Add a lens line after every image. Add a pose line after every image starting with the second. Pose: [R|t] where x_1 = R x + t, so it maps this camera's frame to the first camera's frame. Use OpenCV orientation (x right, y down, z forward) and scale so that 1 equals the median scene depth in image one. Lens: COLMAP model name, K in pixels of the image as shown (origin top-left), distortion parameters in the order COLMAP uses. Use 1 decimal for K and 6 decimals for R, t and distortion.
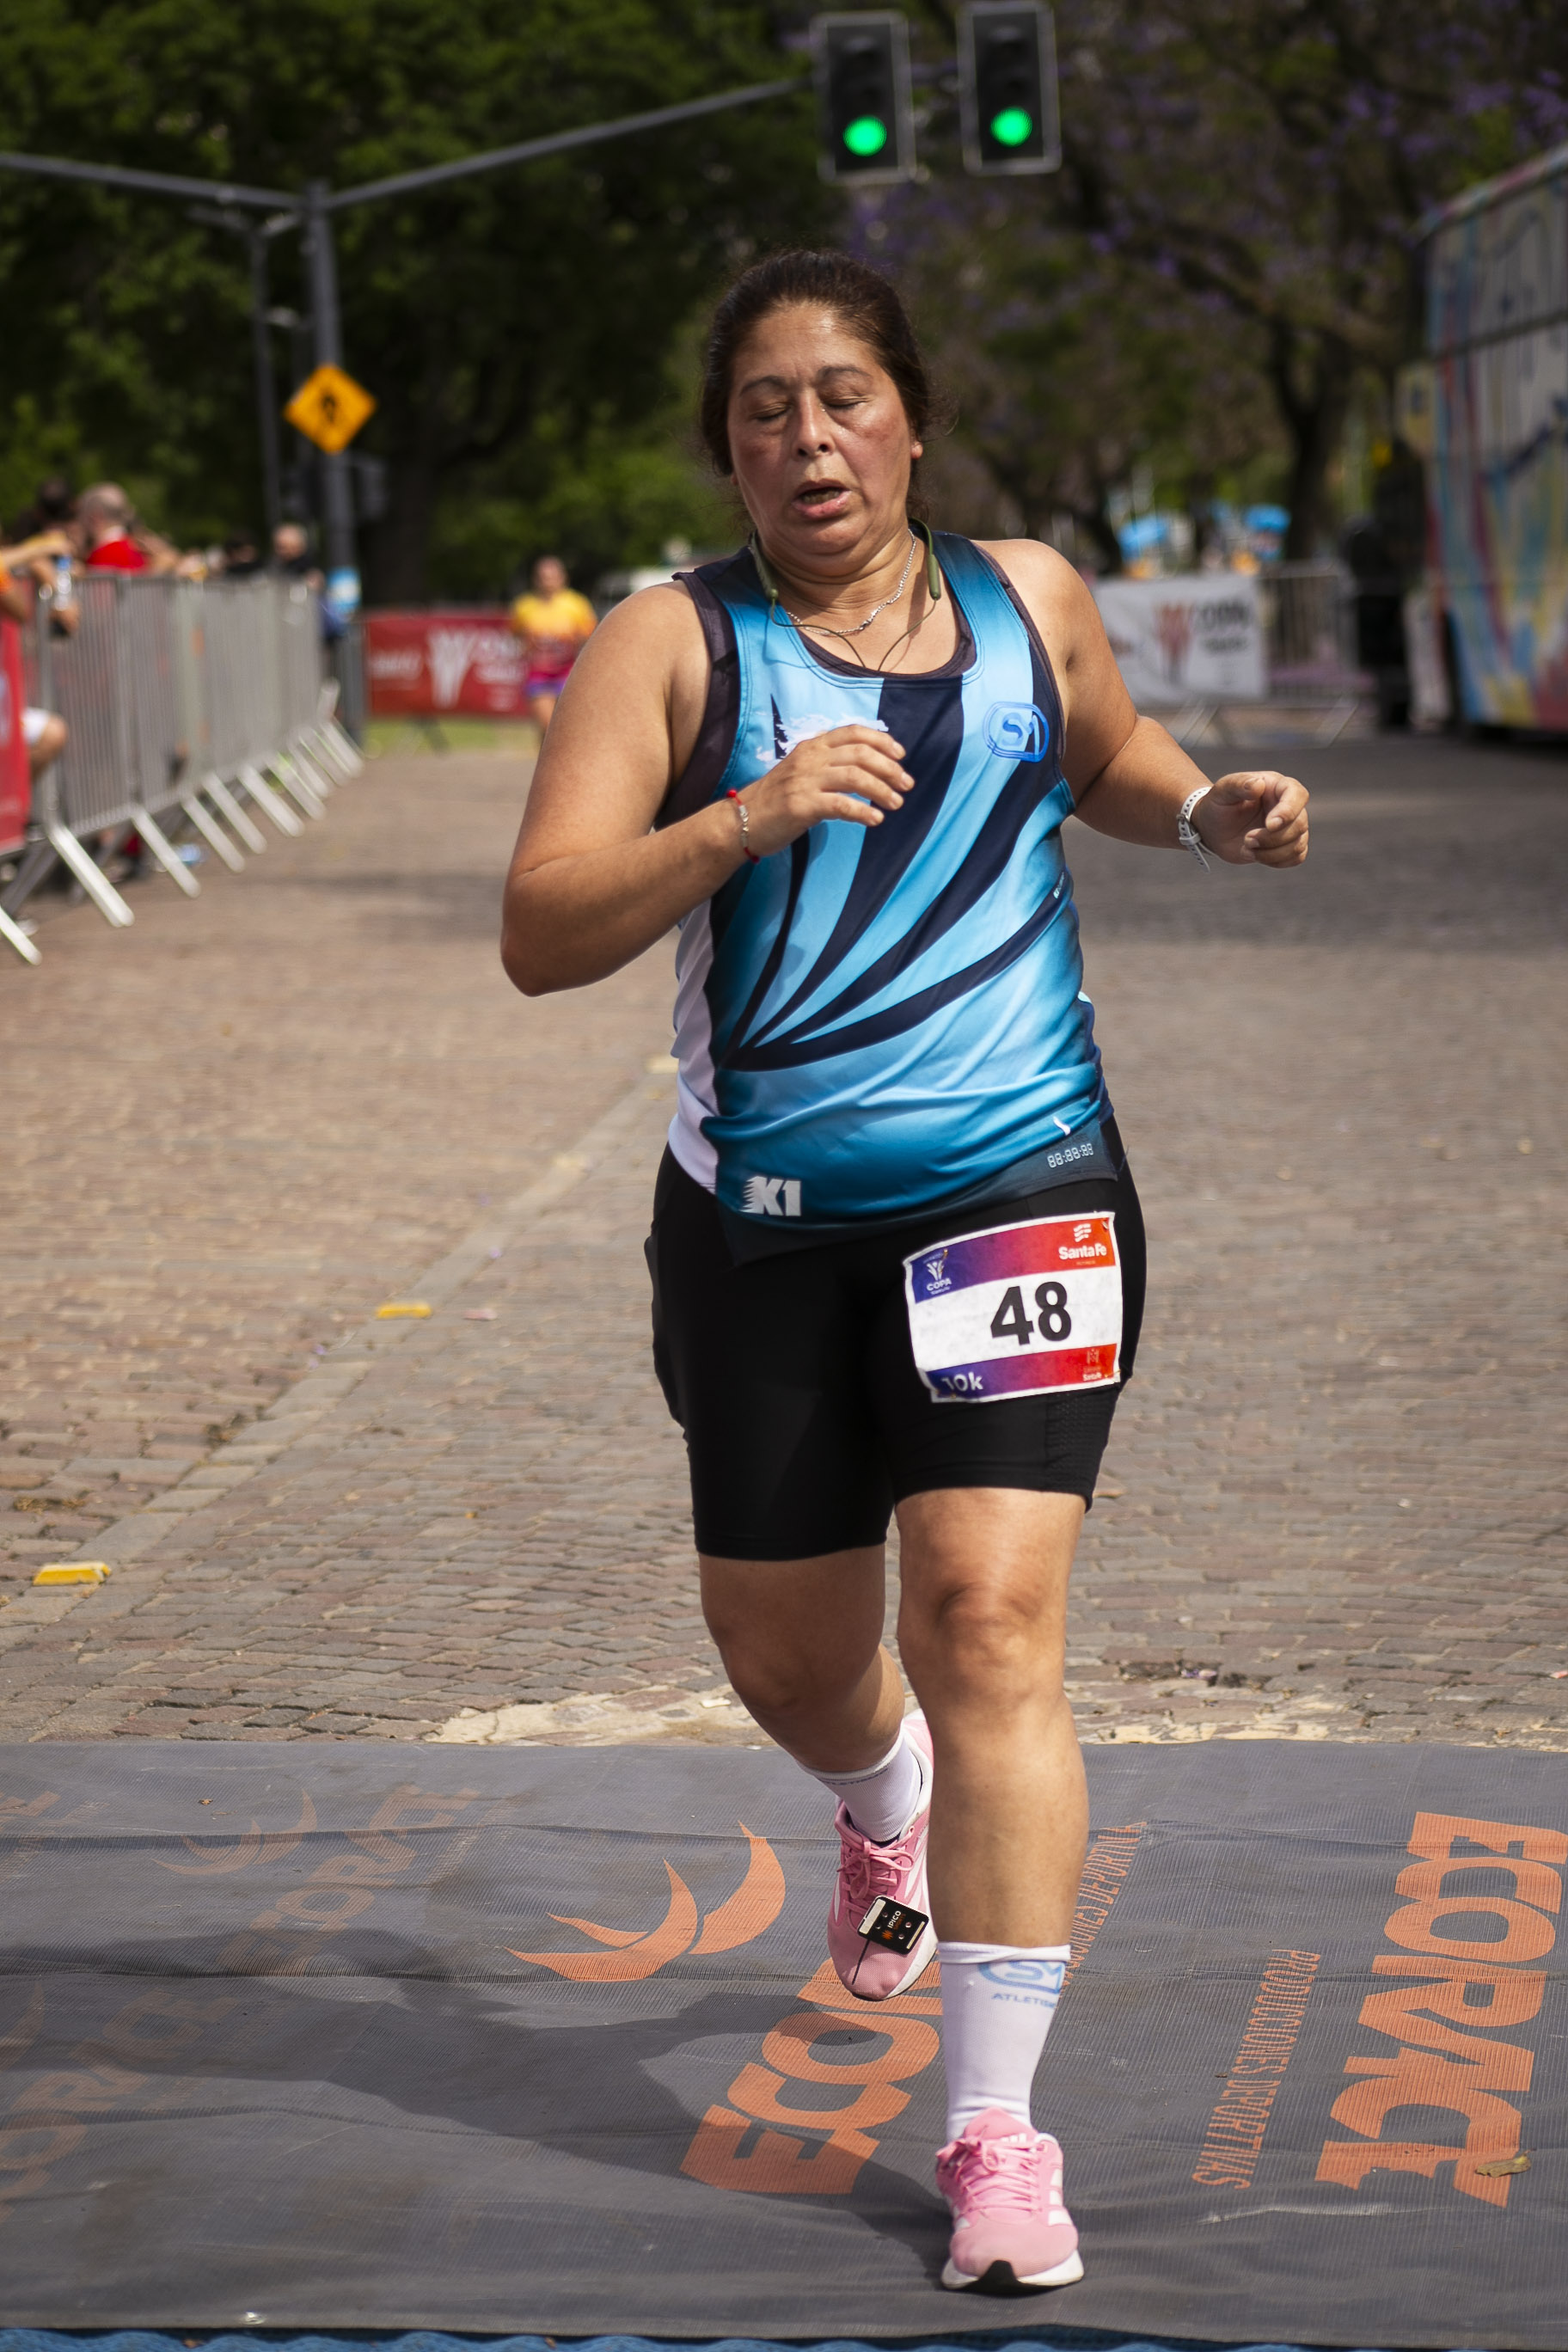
lens RADIAL K [[6502.1, 0, 811.2], [0, 6502.1, 1105.9], [0, 0, 1]] dist [0.198301, 0.000000]
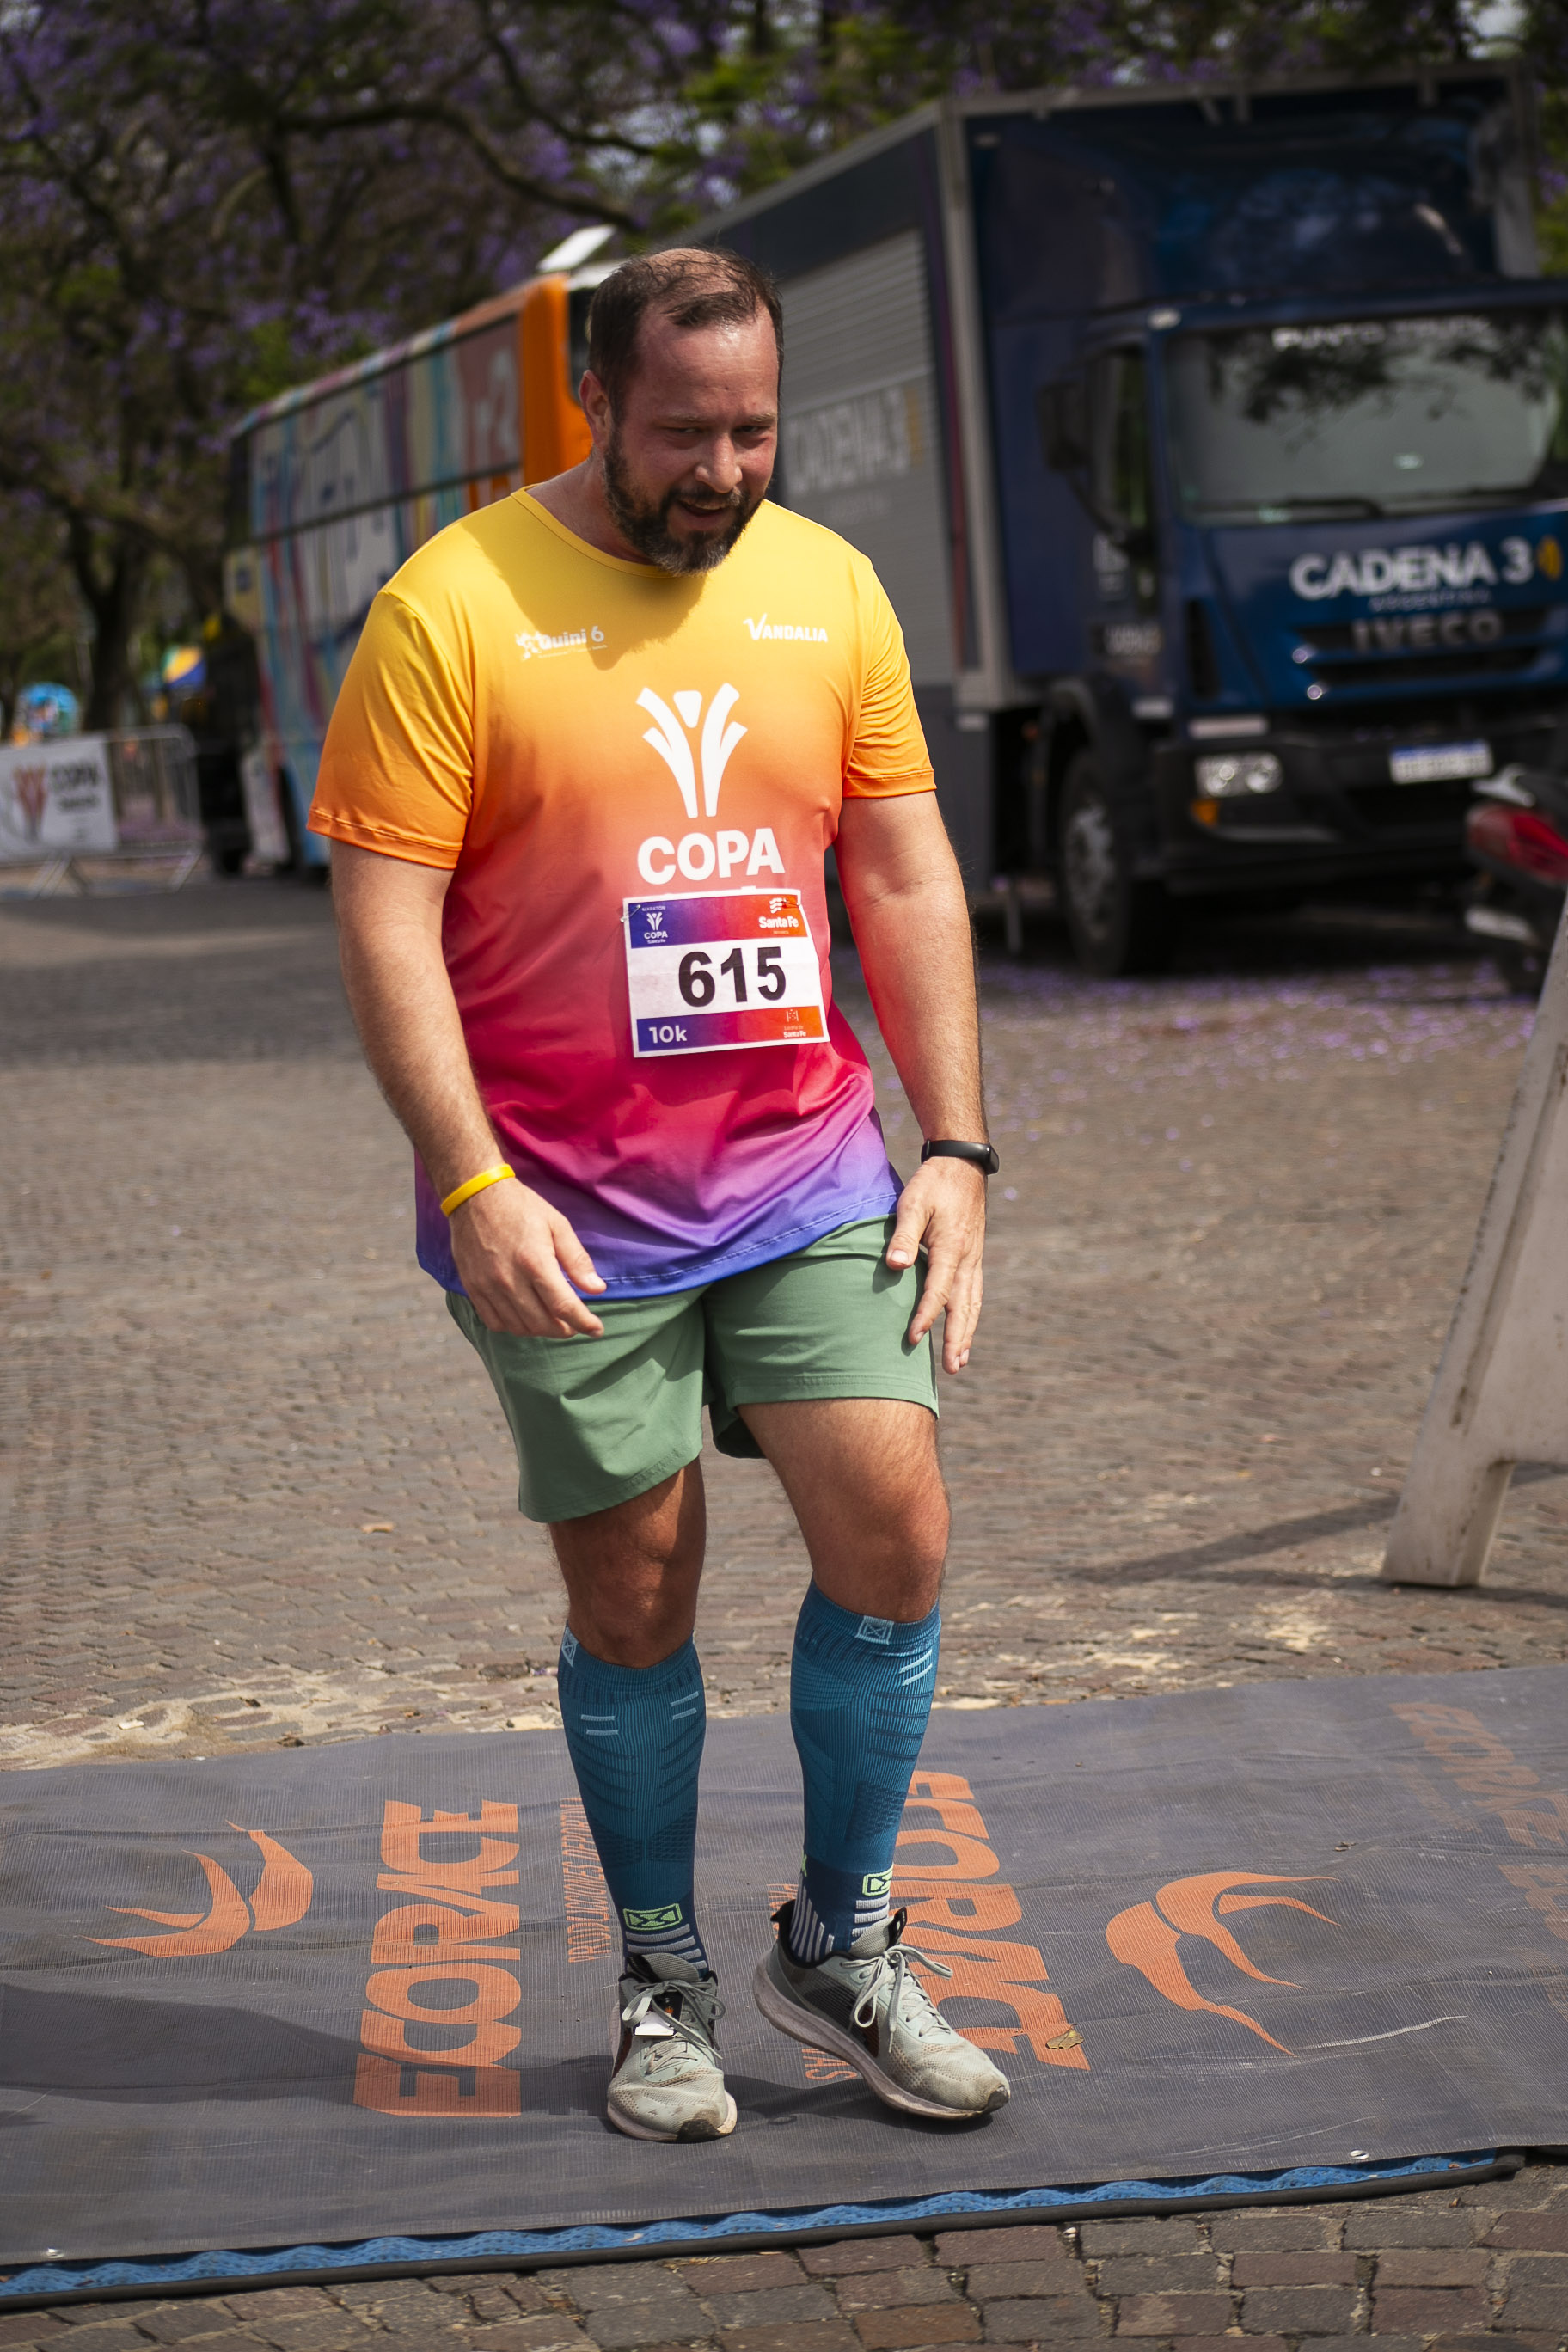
lens RADIAL K [[5948.9, 0, 716.3], [0, 5948.9, 1006.7], [0, 0, 1]] dist [0.060719, 0.000000]
pose [[0.976692, -0.041129, 0.210669, -0.096569], [0.049087, 0.998260, -0.032682, 0.005095], [-0.208958, 0.042261, 0.977011, -0.020978]]
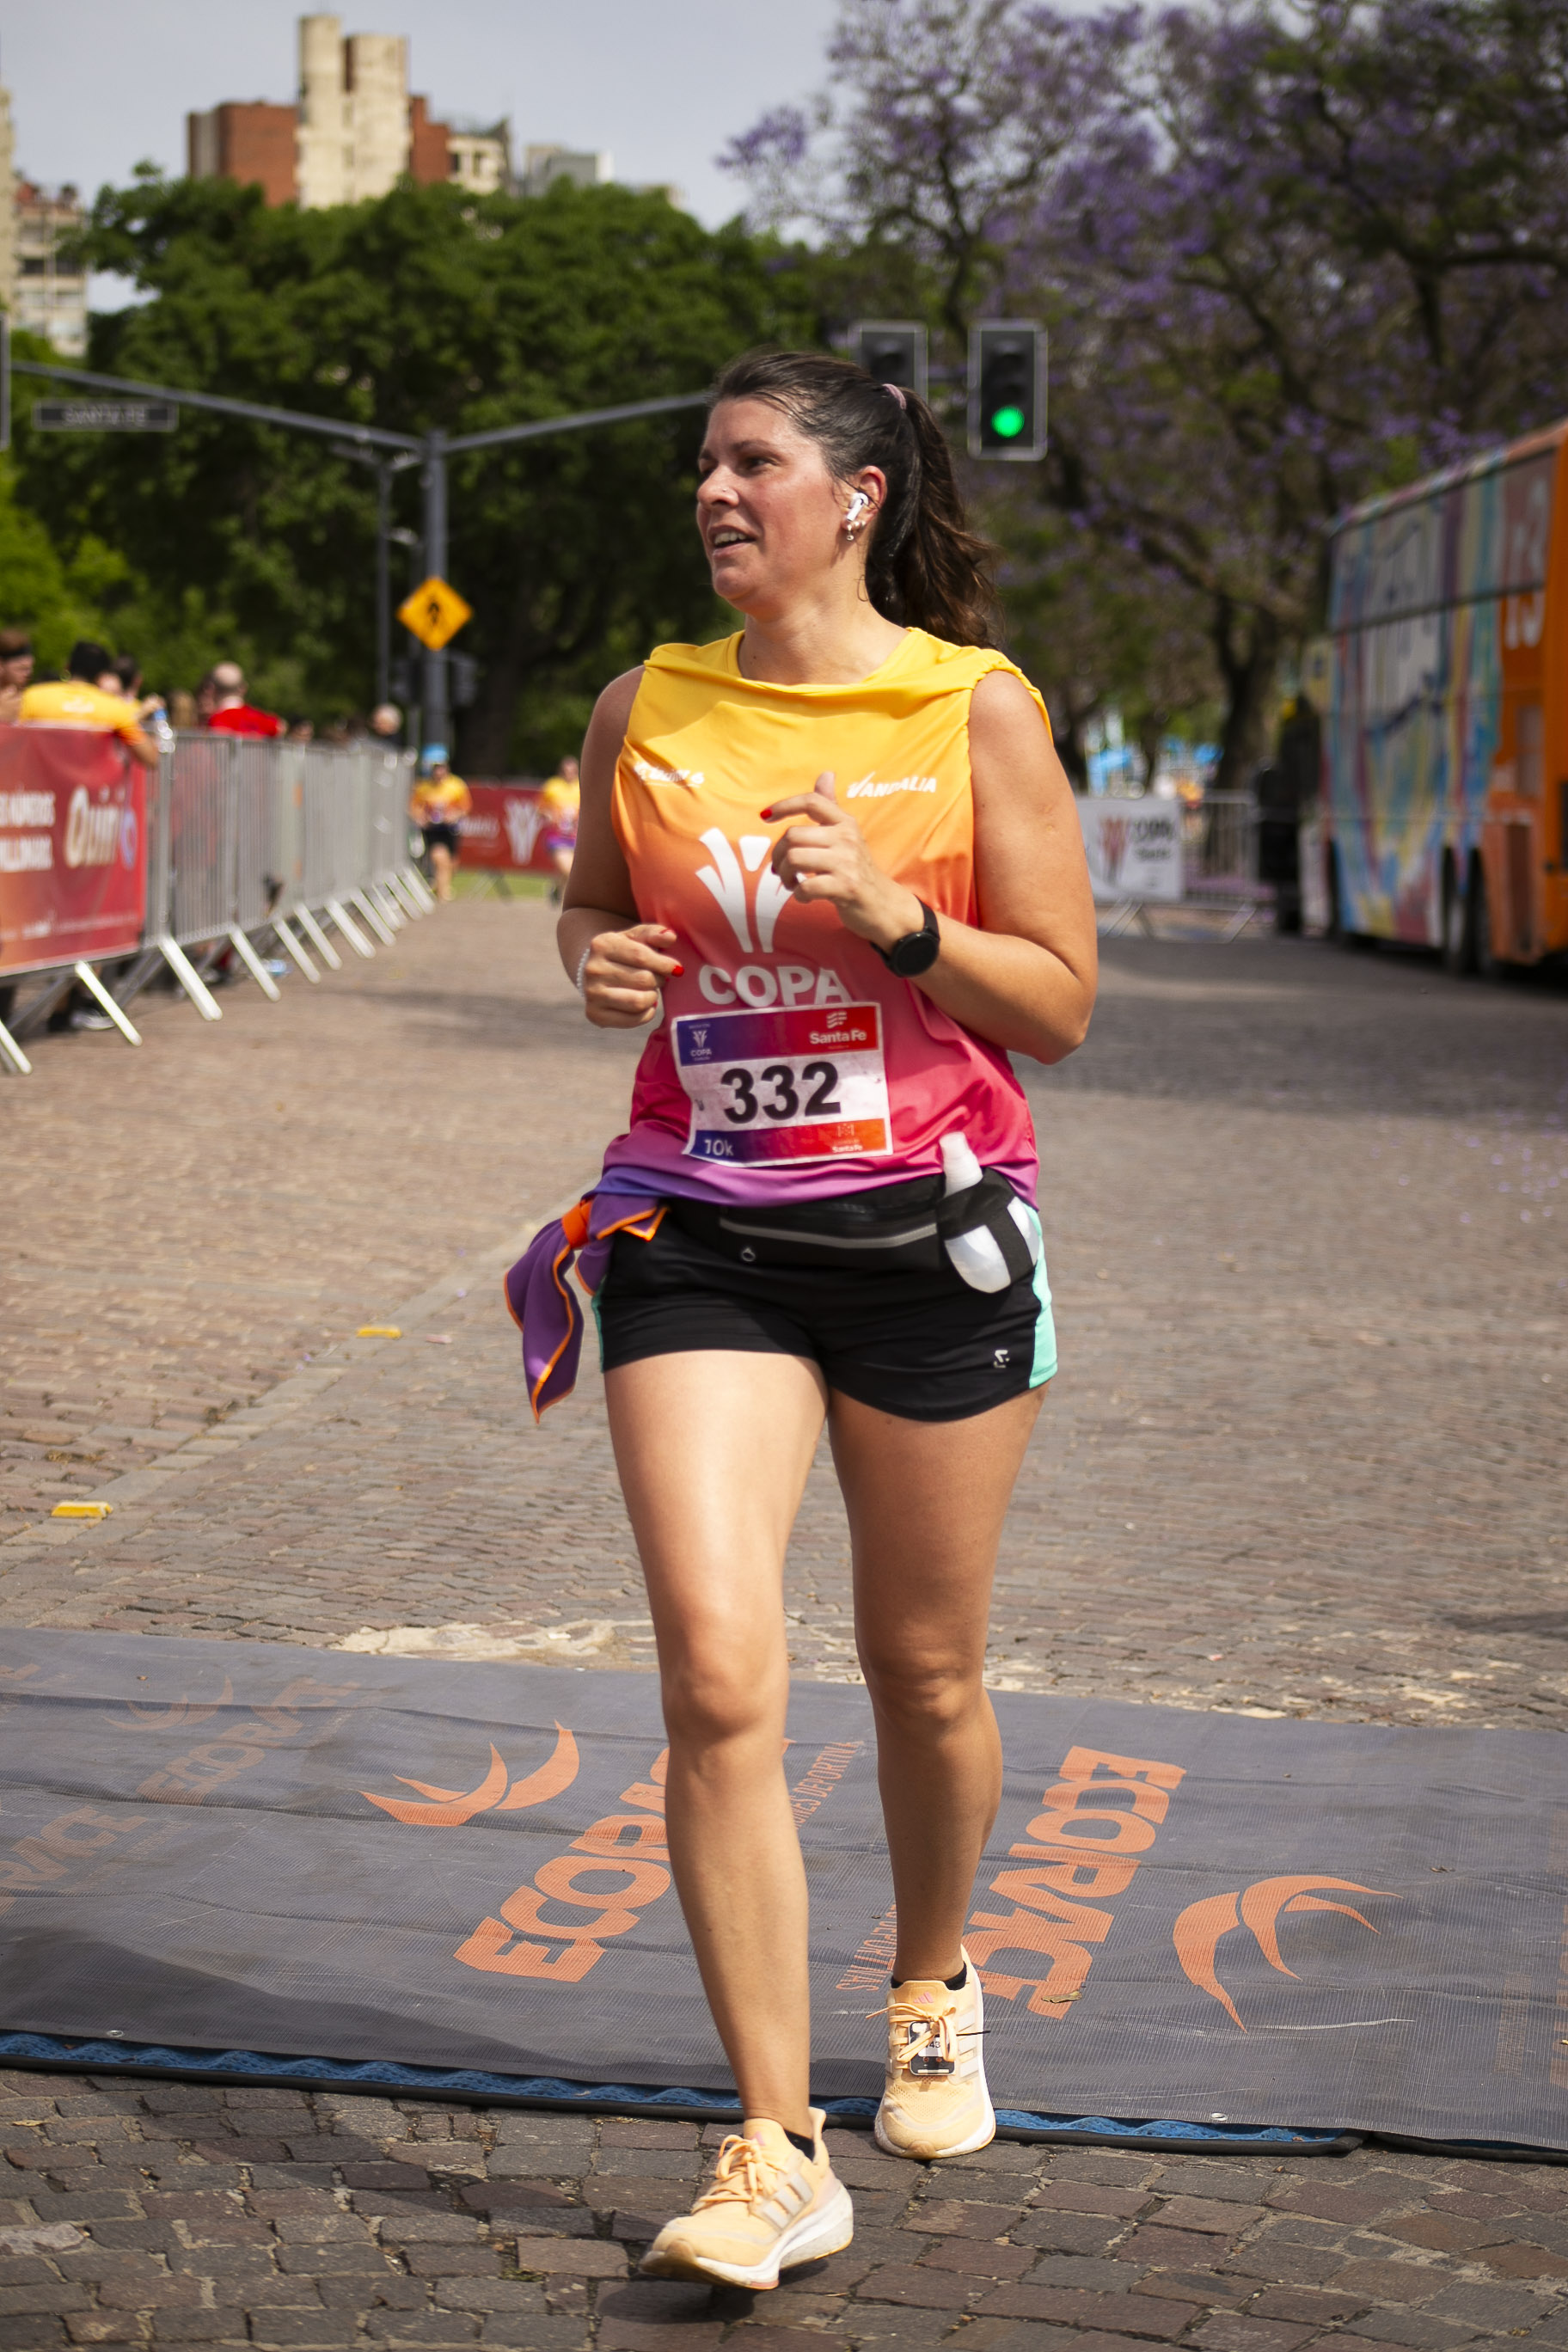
lens RADIAL K [[5538.7, 0, 835.0], [0, 5538.7, 1077.1], [0, 0, 1]] dist [-0.074006, 0.000000]
pose [[0.997744, 0.066858, -0.006021, 0.029419], [-0.066998, 0.997380, -0.027273, 0.005963], [0.004182, 0.027615, 0.999610, -0.069789]]
